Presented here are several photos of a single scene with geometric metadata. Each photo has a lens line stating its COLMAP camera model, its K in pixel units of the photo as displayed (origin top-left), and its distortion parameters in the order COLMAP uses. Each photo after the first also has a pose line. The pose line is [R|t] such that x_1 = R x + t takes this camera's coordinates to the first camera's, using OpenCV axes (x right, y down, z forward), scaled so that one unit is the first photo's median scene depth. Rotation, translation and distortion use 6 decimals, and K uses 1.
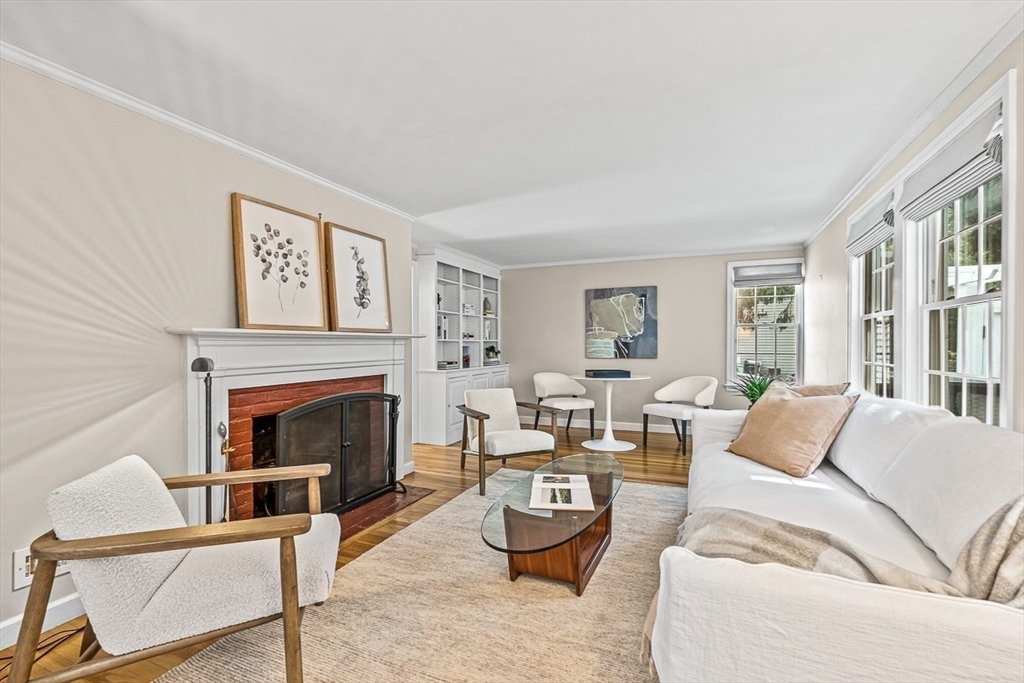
lens RADIAL K [[463.0, 0, 512.0], [0, 463.0, 341.5], [0, 0, 1]] dist [-0.002018, -0.000305]
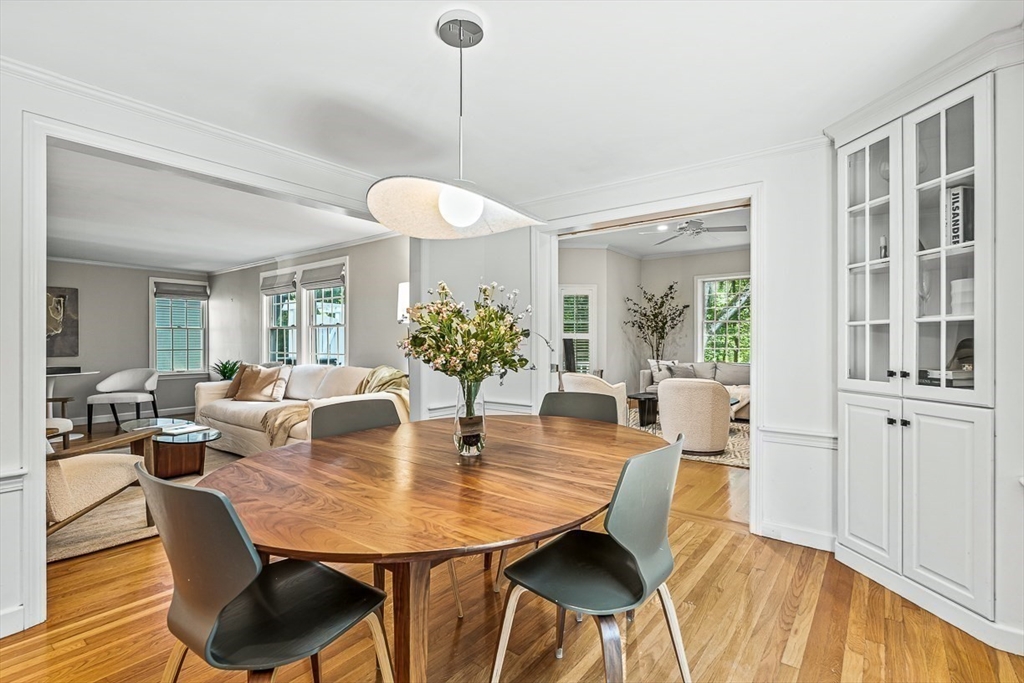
lens RADIAL K [[482.3, 0, 512.0], [0, 482.3, 341.5], [0, 0, 1]] dist [-0.000504, -0.000062]
pose [[0.249998, 0.000775, 0.968246, -0.581471], [-0.003941, 0.999992, 0.000217, -0.001869], [-0.968238, -0.003870, 0.249999, -0.288306]]
